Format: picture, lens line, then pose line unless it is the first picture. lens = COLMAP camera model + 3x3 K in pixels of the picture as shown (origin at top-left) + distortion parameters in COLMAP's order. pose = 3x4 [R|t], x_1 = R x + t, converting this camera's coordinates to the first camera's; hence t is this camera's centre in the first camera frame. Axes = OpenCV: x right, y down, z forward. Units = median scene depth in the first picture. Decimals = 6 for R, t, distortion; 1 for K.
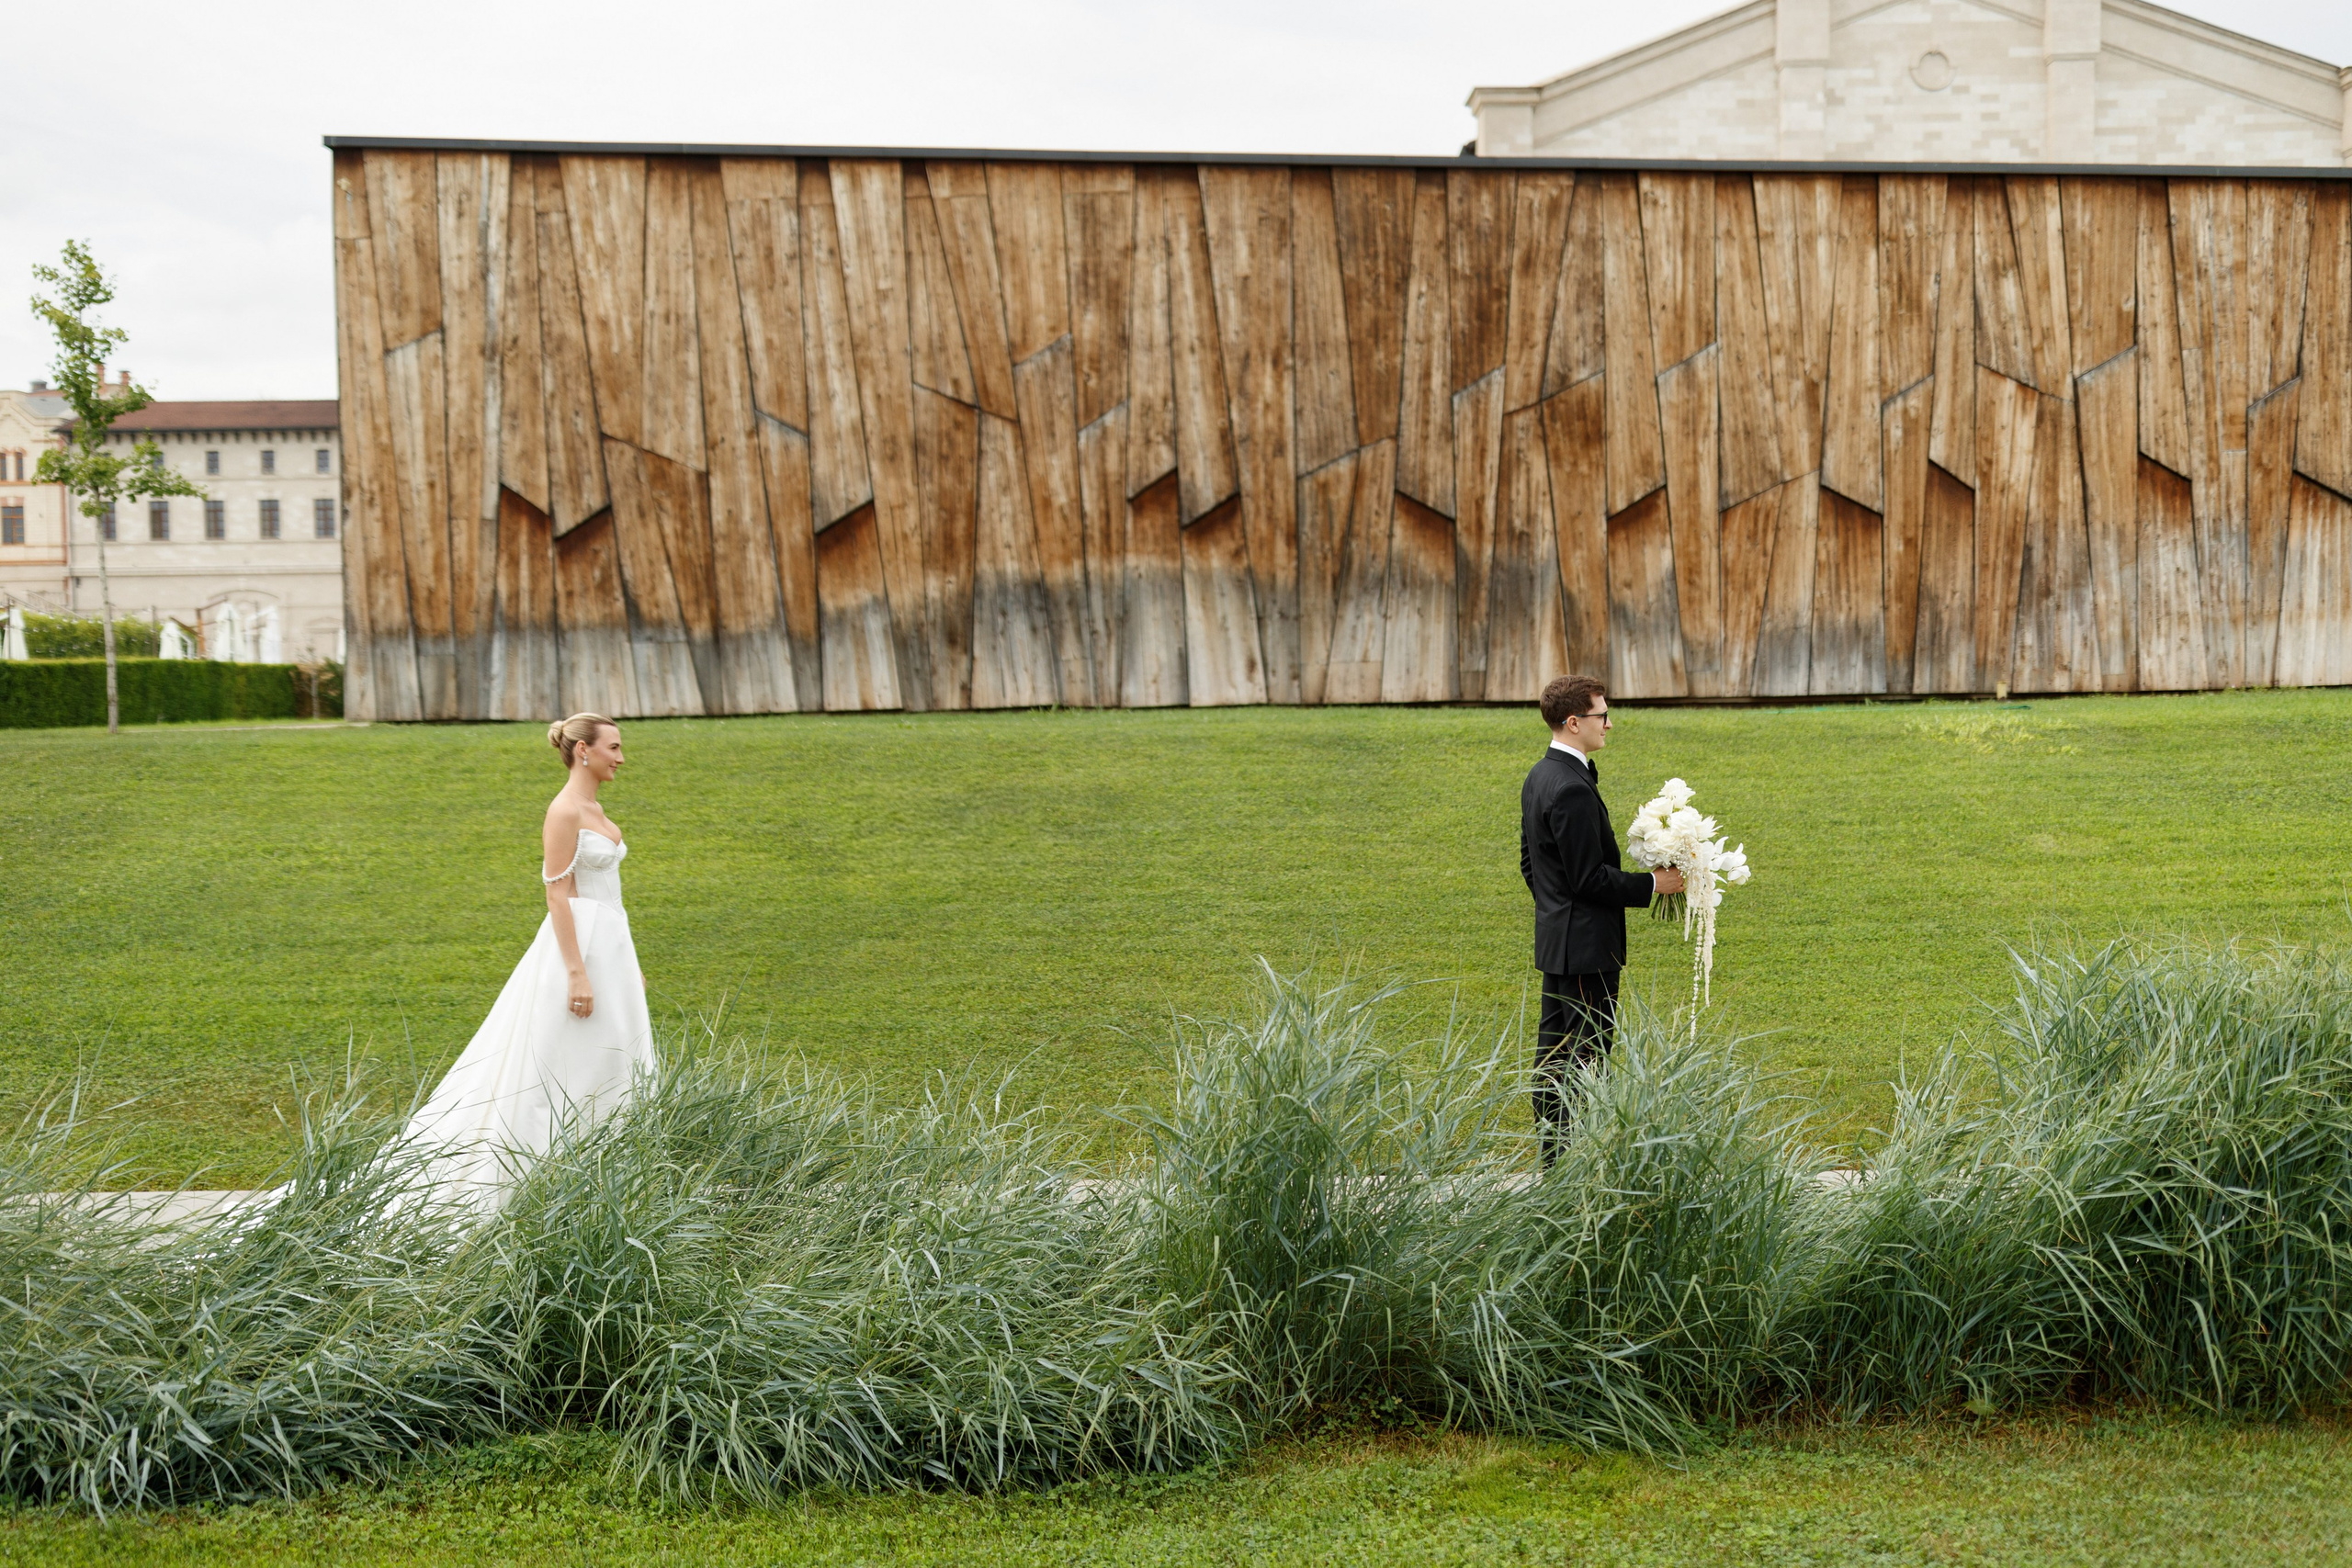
lens RADIAL K [[2419.4, 0, 1197.8], [0, 2419.4, 787.3], [0, 0, 1]] dist [0.006184, -0.021199]
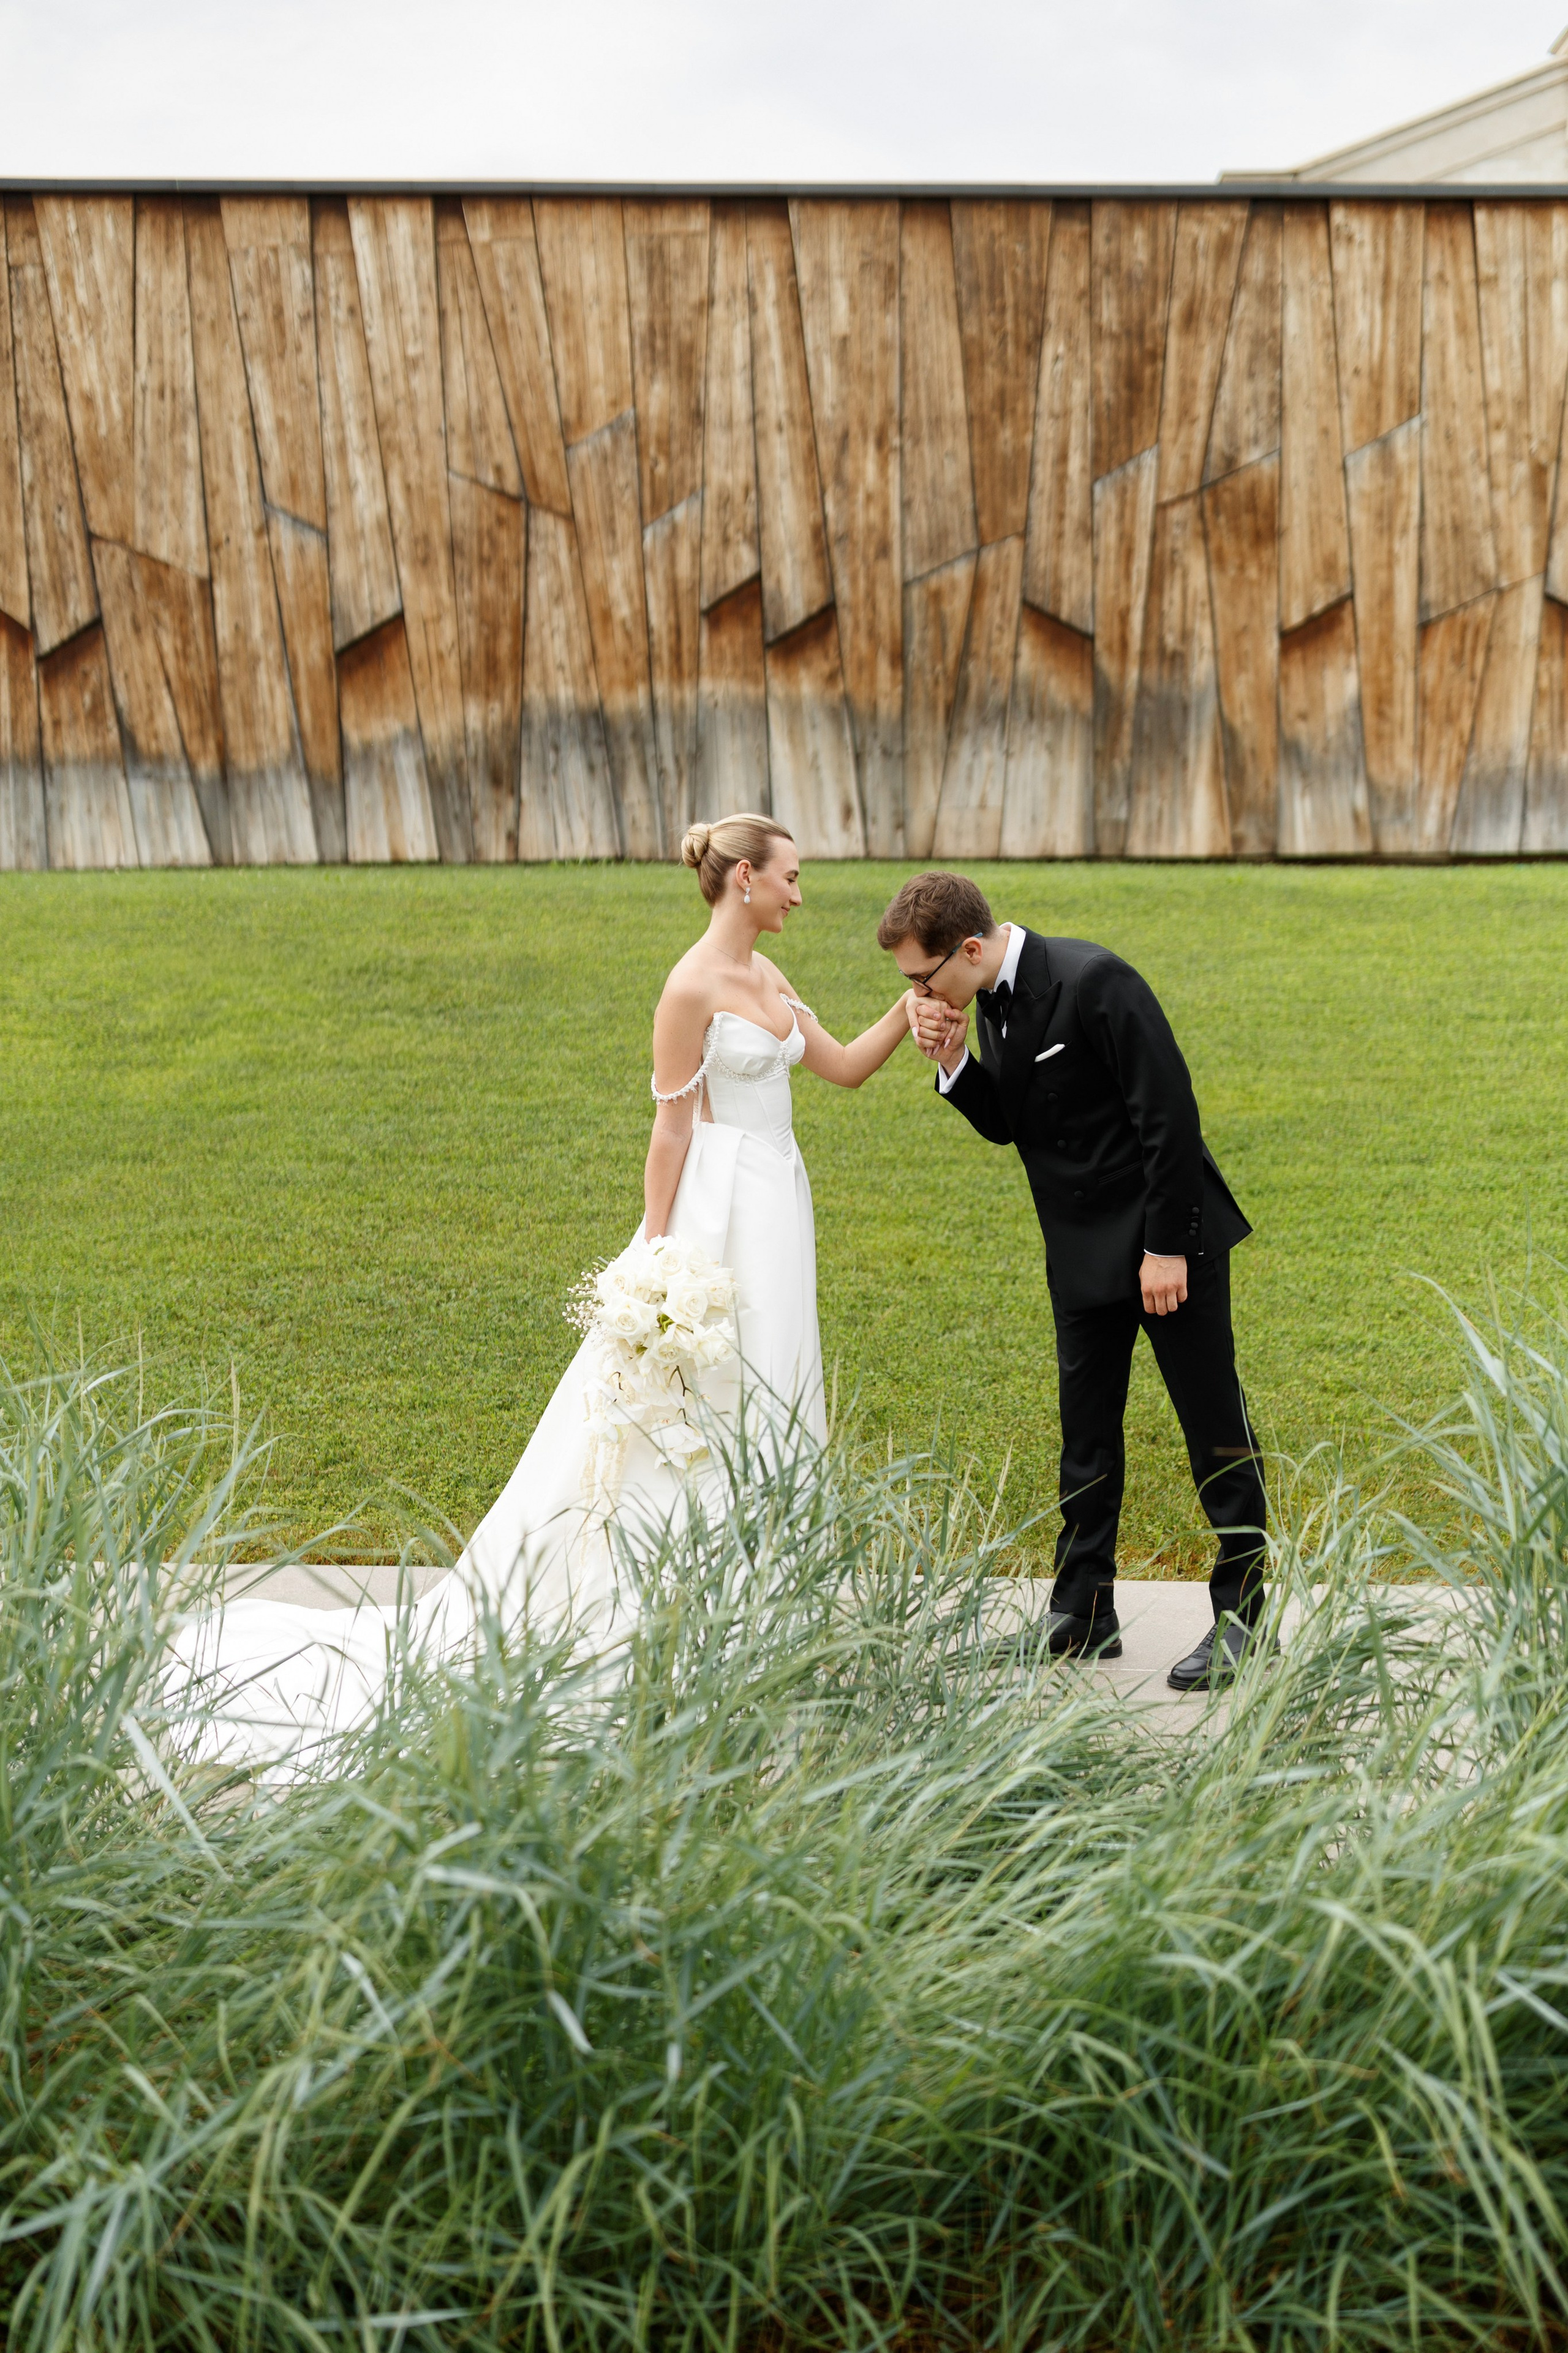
lens RADIAL K [[2430.4, 0, 784.0], [0, 2430.4, 1176.5], [0, 0, 1]] dist [0.006836, -0.022630]
pose [[0.996927, 0.017885, -0.076263, 0.067456], [-0.010789, 0.995658, 0.092461, -0.002024], [0.077585, -0.091354, 0.992791, 0.147133]]
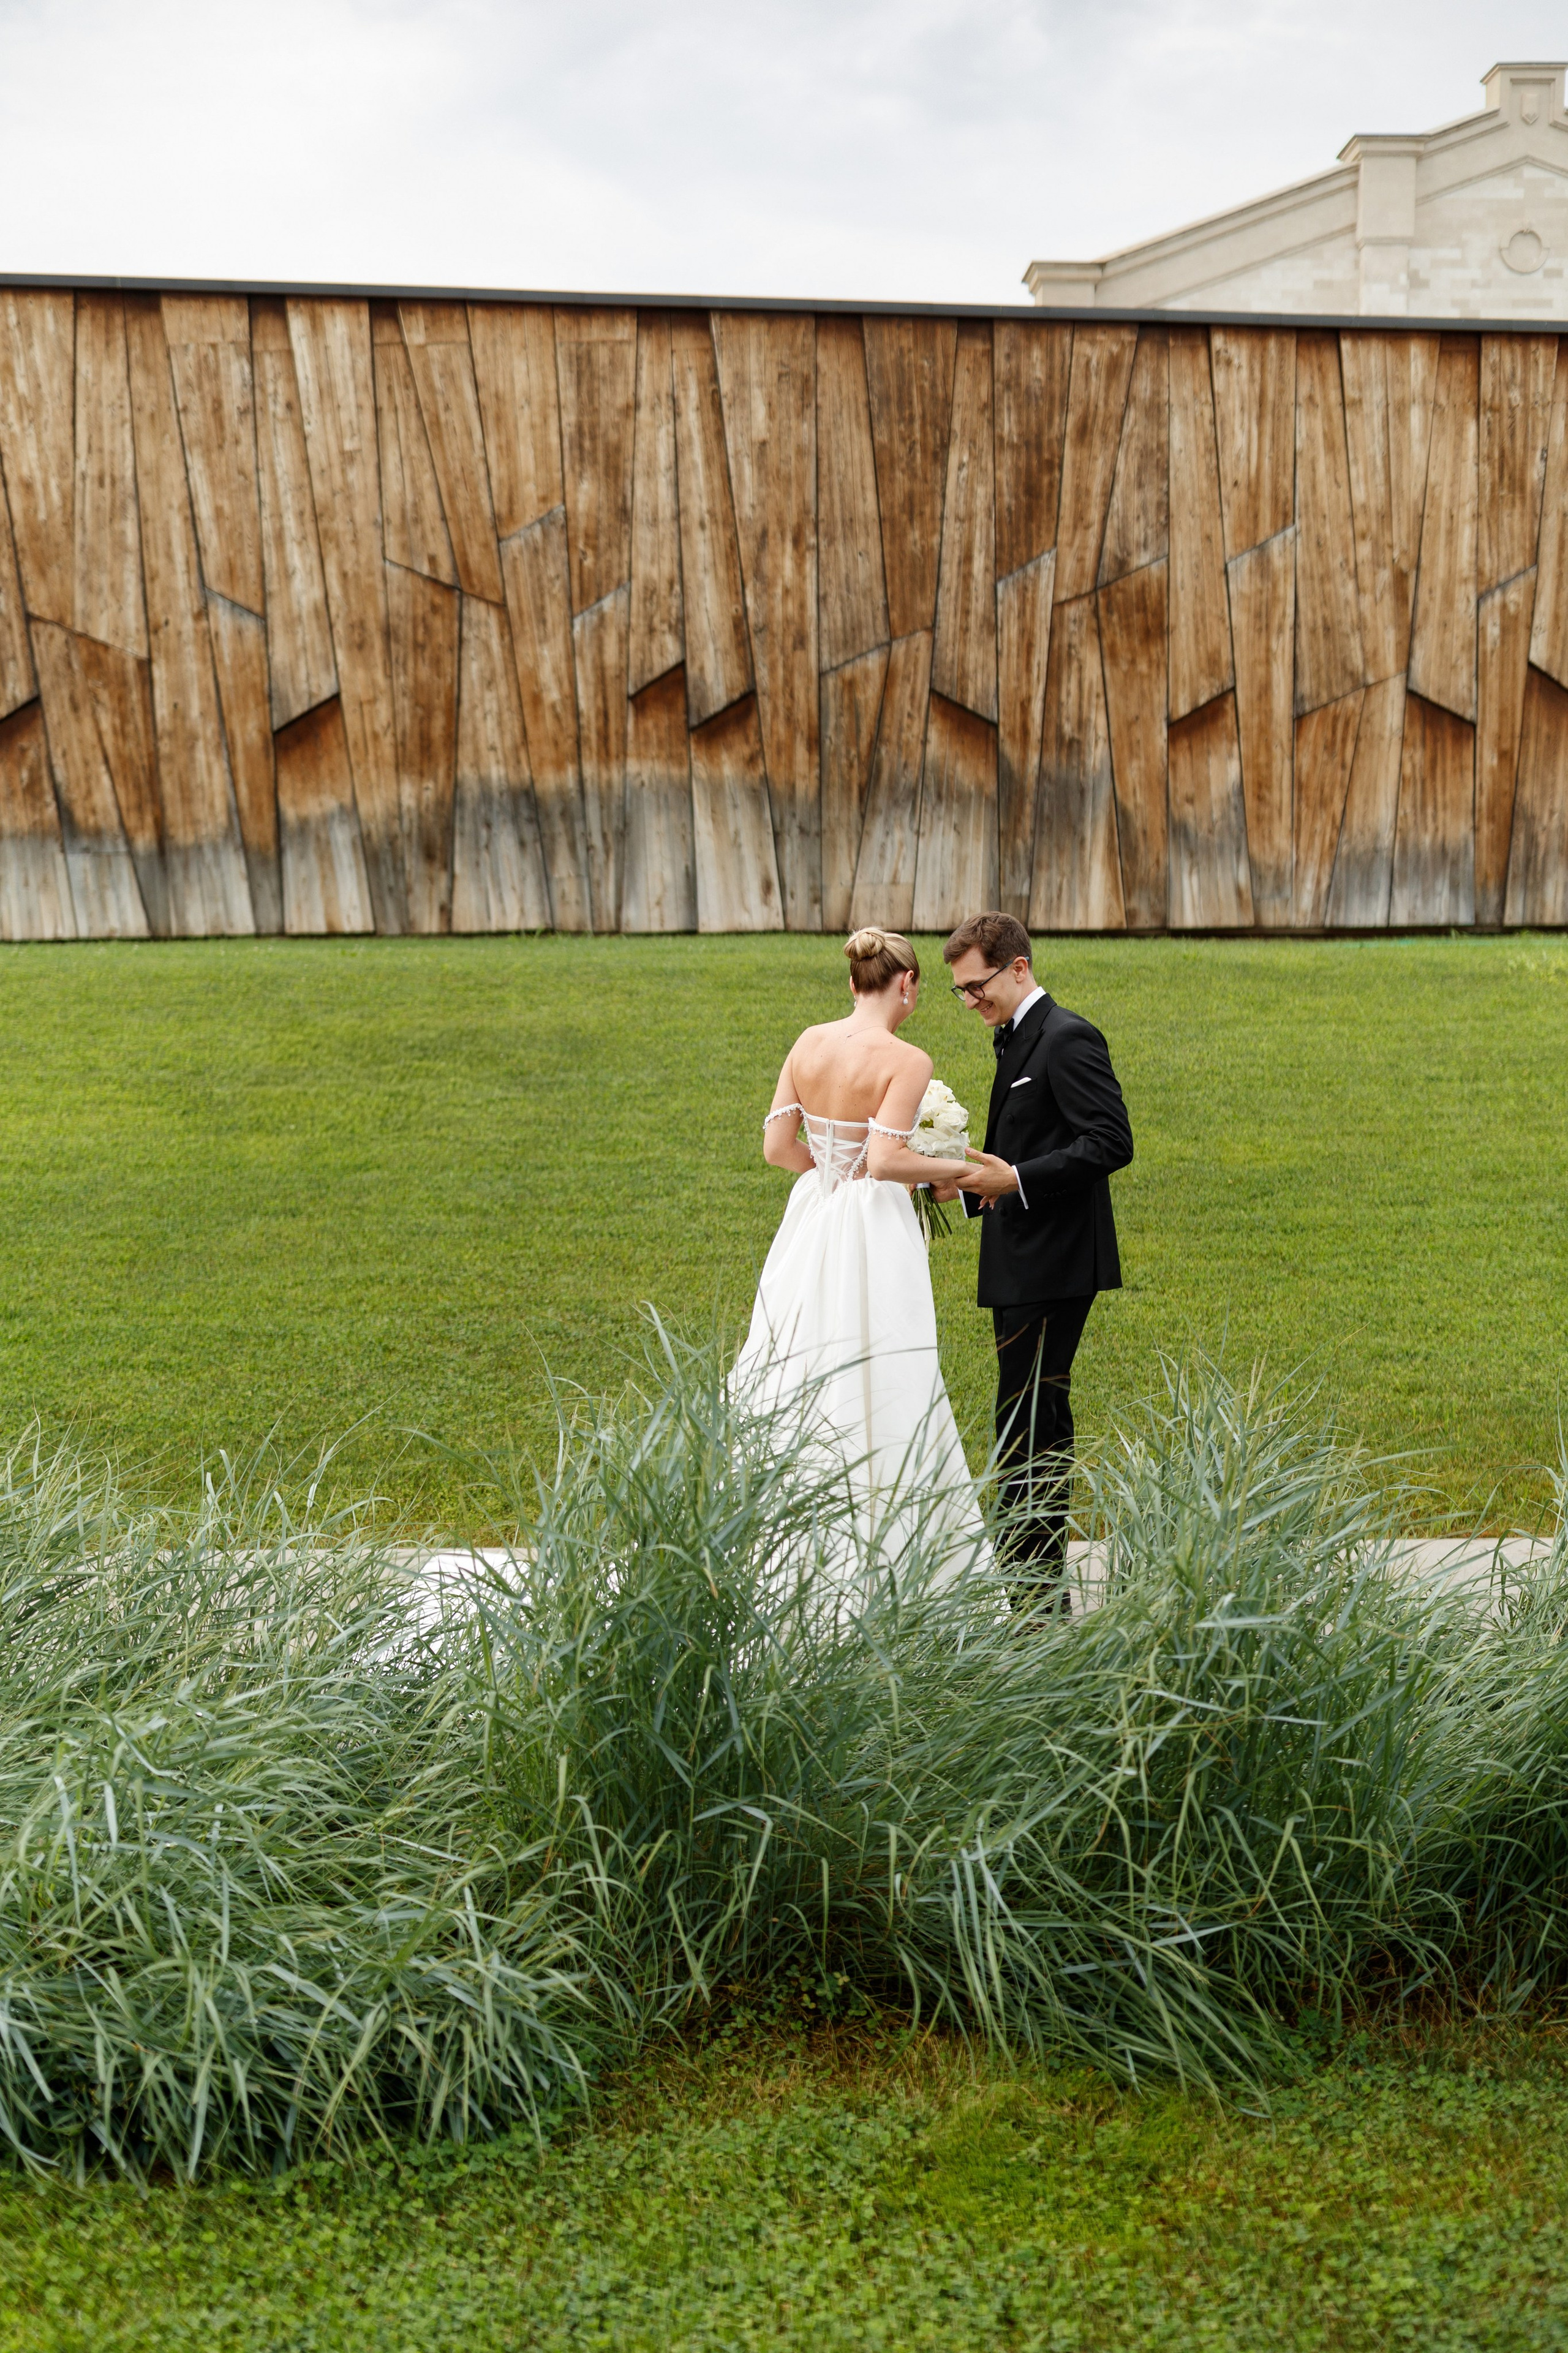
lens RADIAL K [[2470.9, 0, 805.3], [0, 2470.9, 1182.4], [0, 0, 1]] dist [0.004839, -0.019091]
pose [[0.999658, 0.006302, 0.025370, 0.013982], [-0.008012, 0.997660, 0.067895, -0.003749], [-0.024883, -0.068075, 0.997370, 0.086160]]
